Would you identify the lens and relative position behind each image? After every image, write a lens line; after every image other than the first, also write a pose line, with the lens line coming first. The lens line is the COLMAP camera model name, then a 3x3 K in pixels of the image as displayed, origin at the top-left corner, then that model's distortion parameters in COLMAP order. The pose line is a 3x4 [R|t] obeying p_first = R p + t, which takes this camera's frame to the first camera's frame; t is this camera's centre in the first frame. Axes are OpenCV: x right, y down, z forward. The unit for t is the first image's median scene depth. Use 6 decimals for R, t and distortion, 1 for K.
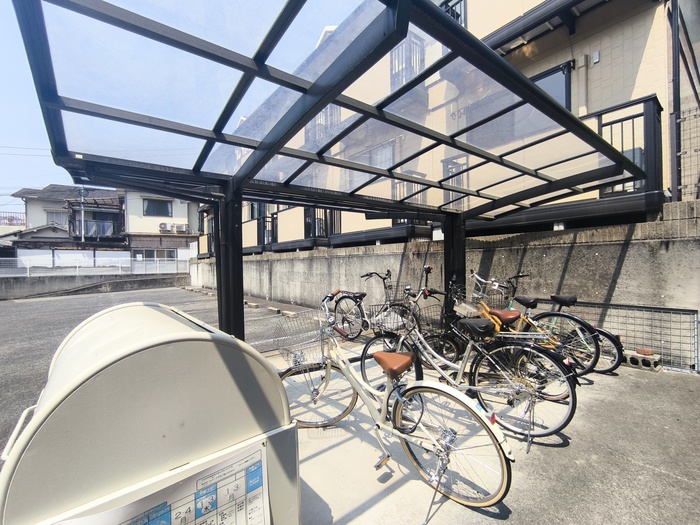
lens RADIAL K [[318.4, 0, 350.0], [0, 318.4, 262.5], [0, 0, 1]] dist [-0.013572, 0.000125]
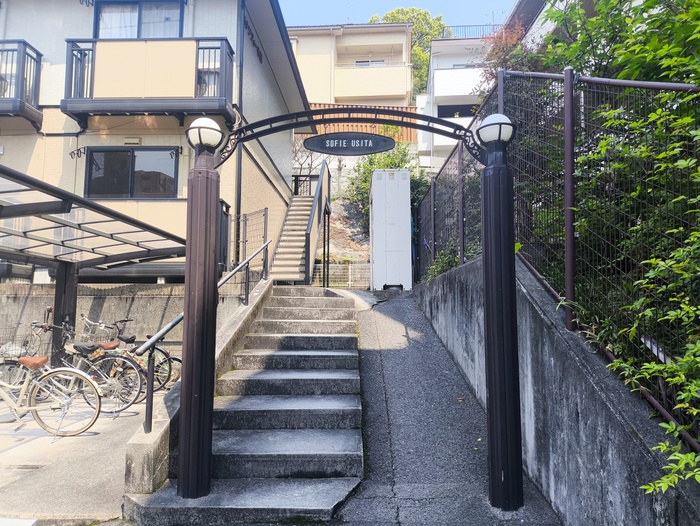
lens RADIAL K [[513.9, 0, 348.7], [0, 513.9, 266.0], [0, 0, 1]] dist [0.024423, -0.003777]
pose [[0.653090, 0.095465, 0.751239, -0.147697], [-0.019715, 0.993829, -0.109154, 0.013255], [-0.757024, 0.056477, 0.650942, -0.344365]]
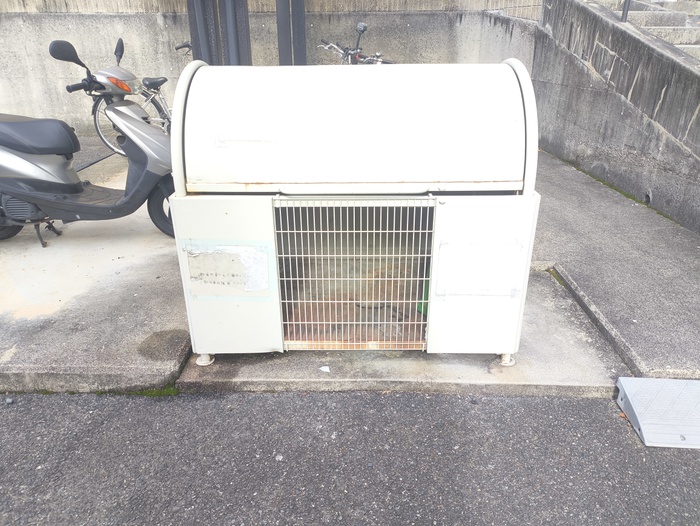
lens RADIAL K [[509.8, 0, 350.0], [0, 509.8, 263.0], [0, 0, 1]] dist [0.074070, -0.076775]
pose [[0.626837, -0.288175, 0.723899, -0.250960], [-0.007221, 0.926900, 0.375240, 0.020803], [-0.779117, -0.240441, 0.578934, 0.018466]]
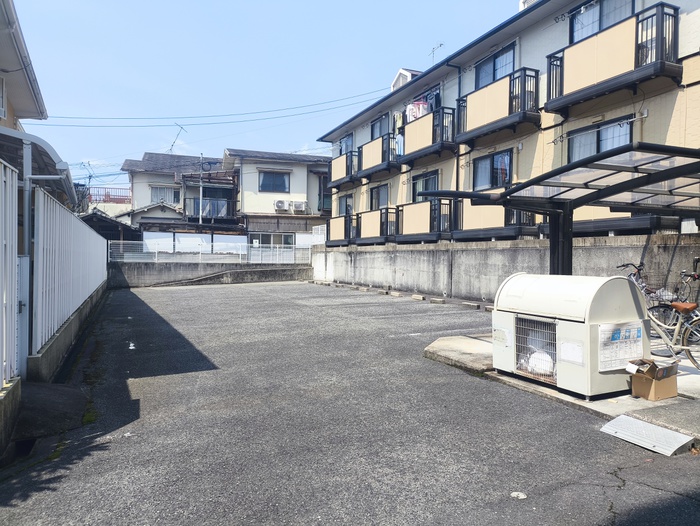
lens RADIAL K [[509.8, 0, 350.0], [0, 509.8, 263.0], [0, 0, 1]] dist [0.074070, -0.076775]
pose [[0.966528, 0.027694, -0.255060, -0.167592], [-0.023500, 0.999534, 0.019478, 0.006824], [0.255481, -0.012833, 0.966729, -0.411611]]
